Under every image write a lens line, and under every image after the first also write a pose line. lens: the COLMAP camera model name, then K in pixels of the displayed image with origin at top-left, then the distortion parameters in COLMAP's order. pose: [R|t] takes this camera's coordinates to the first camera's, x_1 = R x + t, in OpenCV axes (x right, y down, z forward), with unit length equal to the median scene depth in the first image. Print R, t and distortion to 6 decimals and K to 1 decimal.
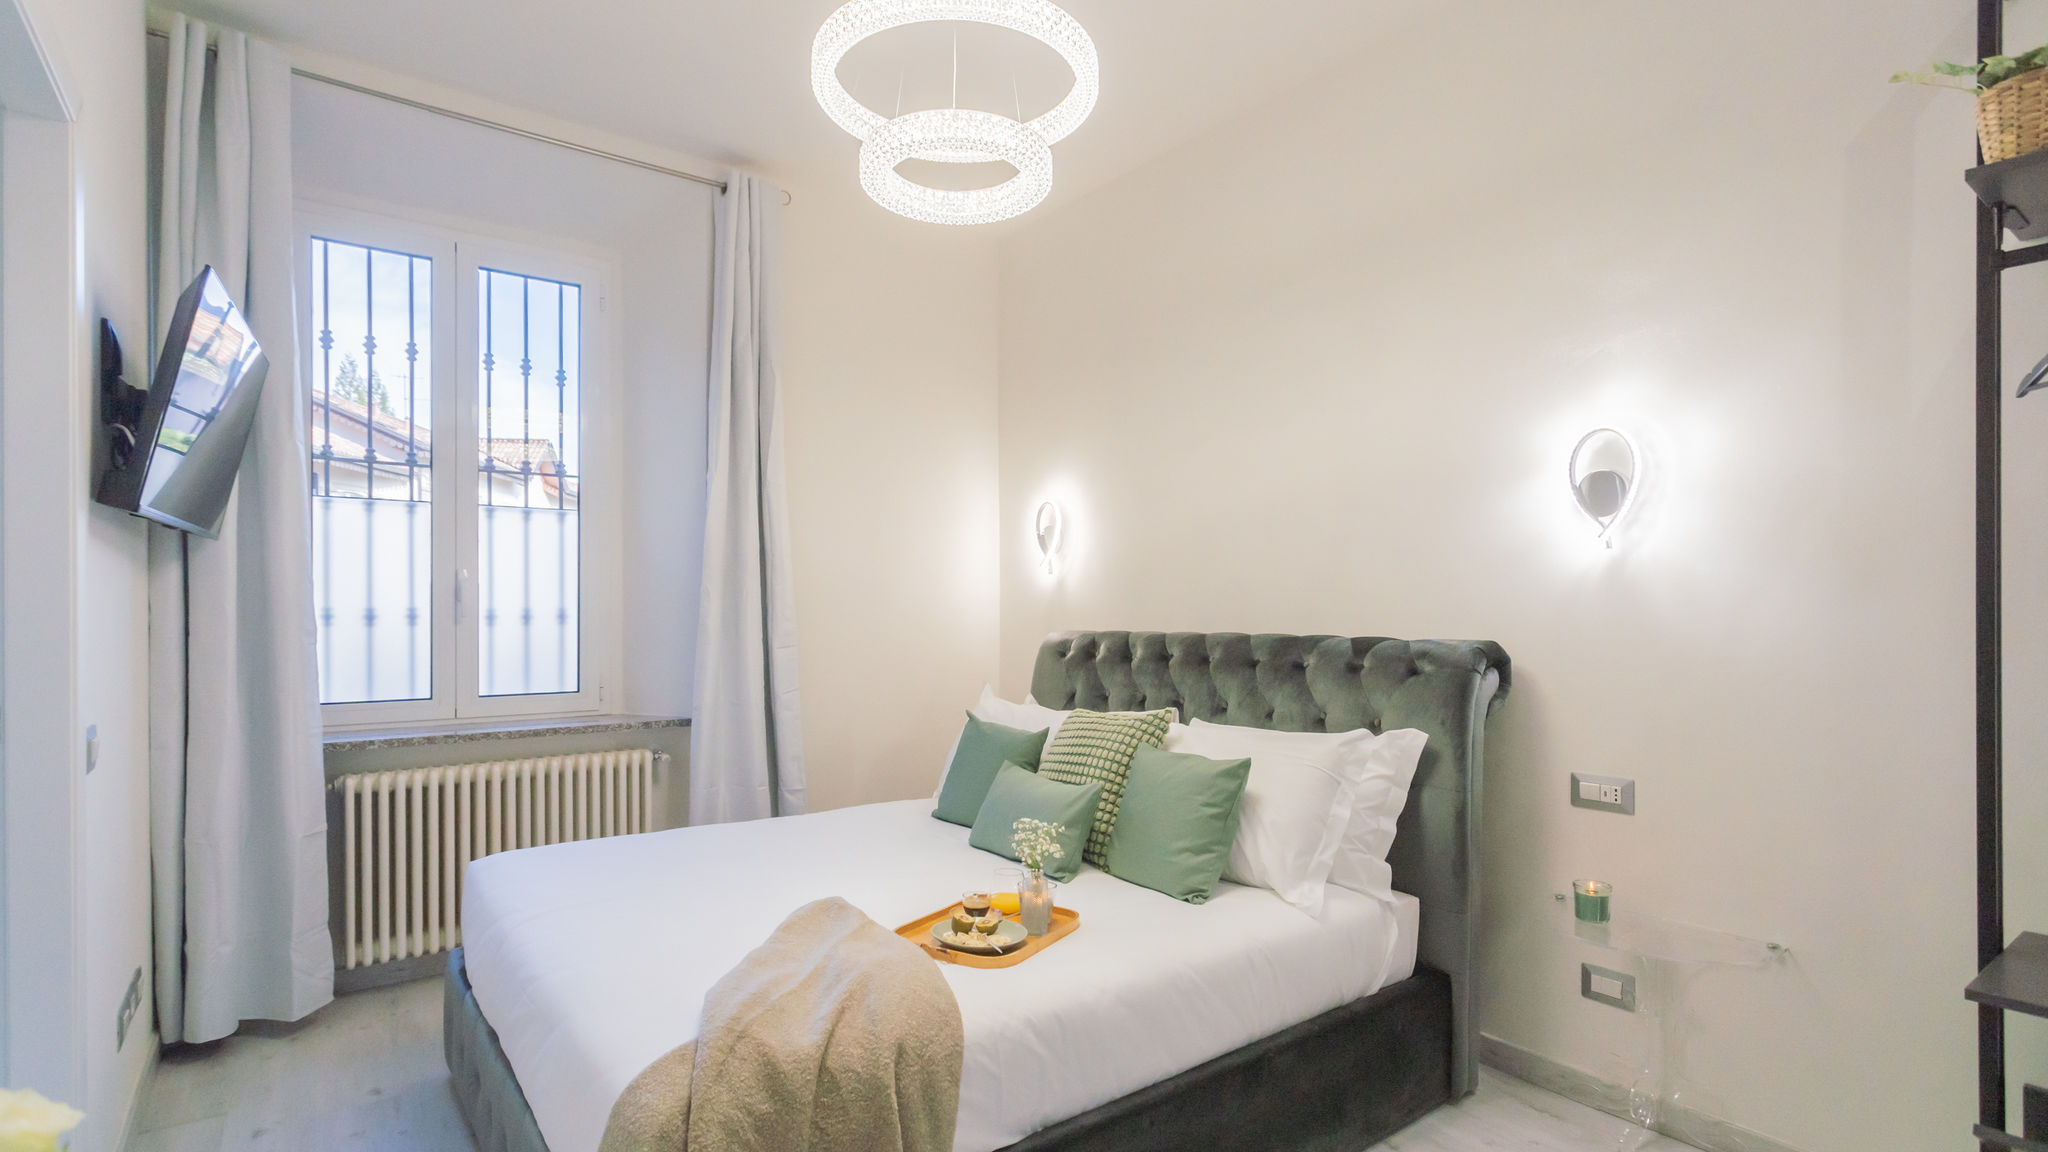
lens RADIAL K [[995.5, 0, 1015.4], [0, 995.5, 596.4], [0, 0, 1]] dist [-0.001949, 0.003673]
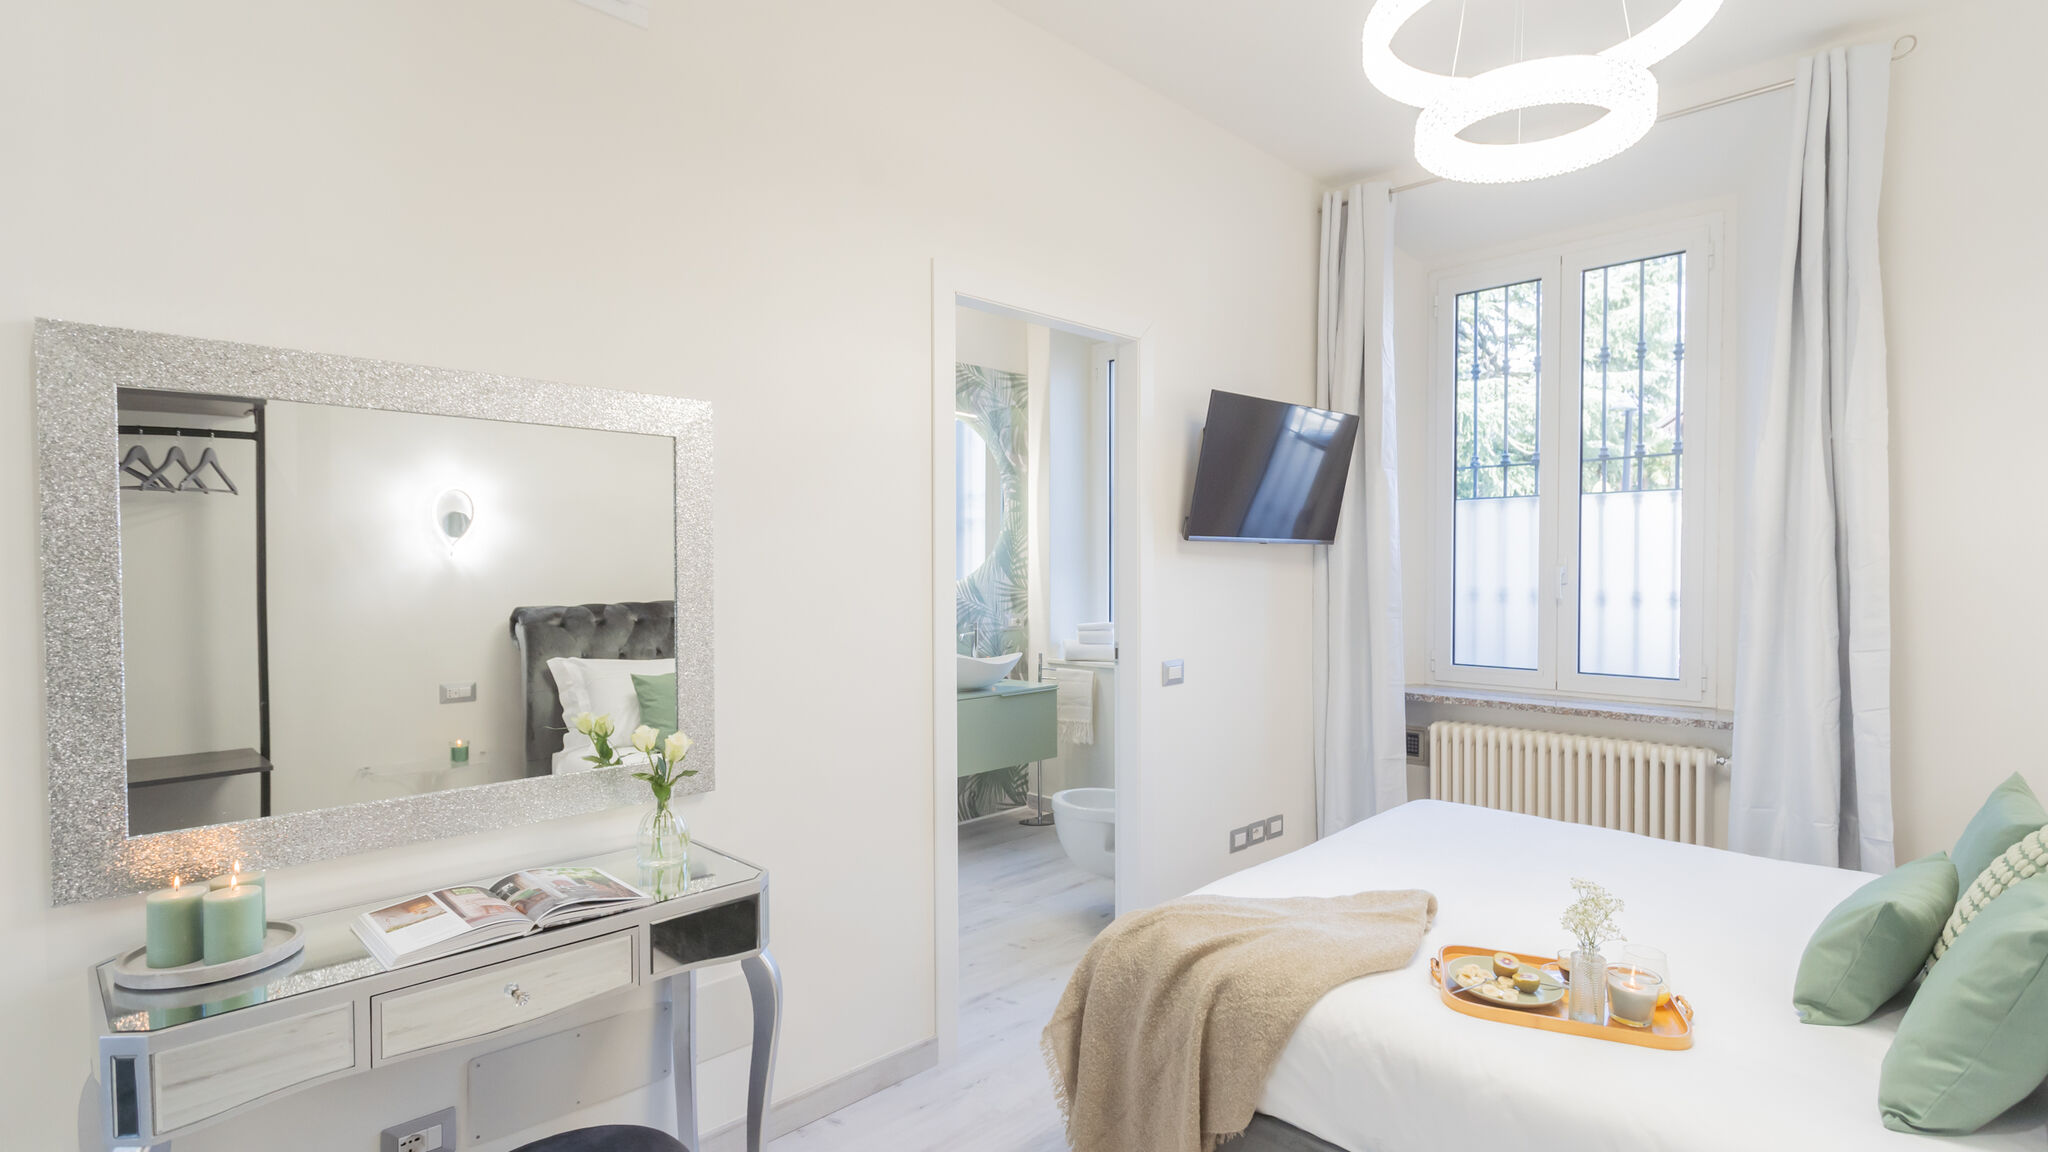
lens RADIAL K [[995.5, 0, 1040.8], [0, 995.5, 591.1], [0, 0, 1]] dist [-0.001949, 0.003673]
pose [[0.169888, 0.027017, -0.985093, 0.507483], [0.011202, 0.999507, 0.029345, -0.031727], [0.985400, -0.016020, 0.169502, 0.283990]]
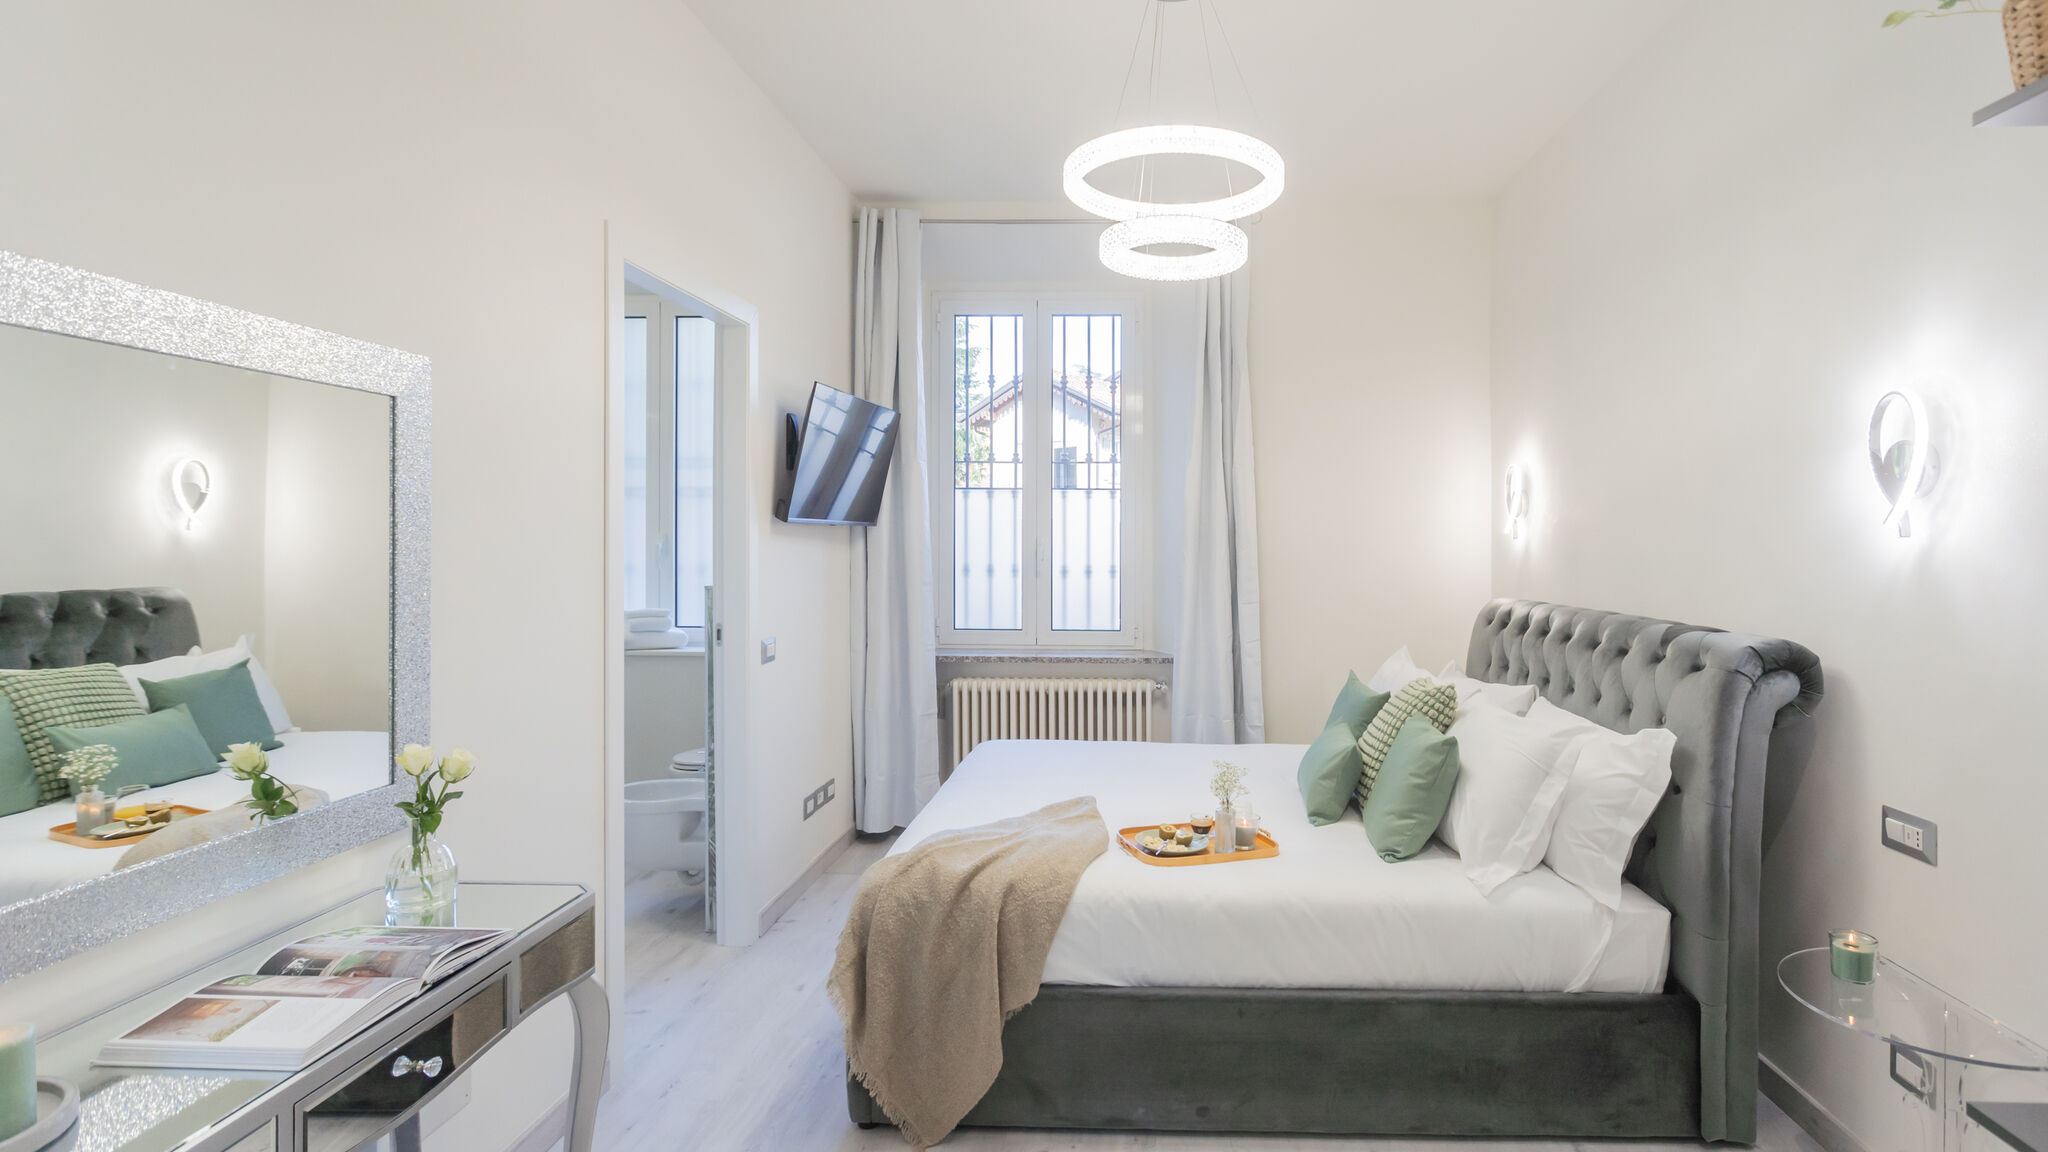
lens RADIAL K [[995.5, 0, 1125.1], [0, 995.5, 556.4], [0, 0, 1]] dist [-0.001949, 0.003673]
pose [[0.790892, 0.016246, -0.611740, 0.458982], [-0.002309, 0.999720, 0.023564, -0.040883], [0.611951, -0.017224, 0.790708, -0.037066]]
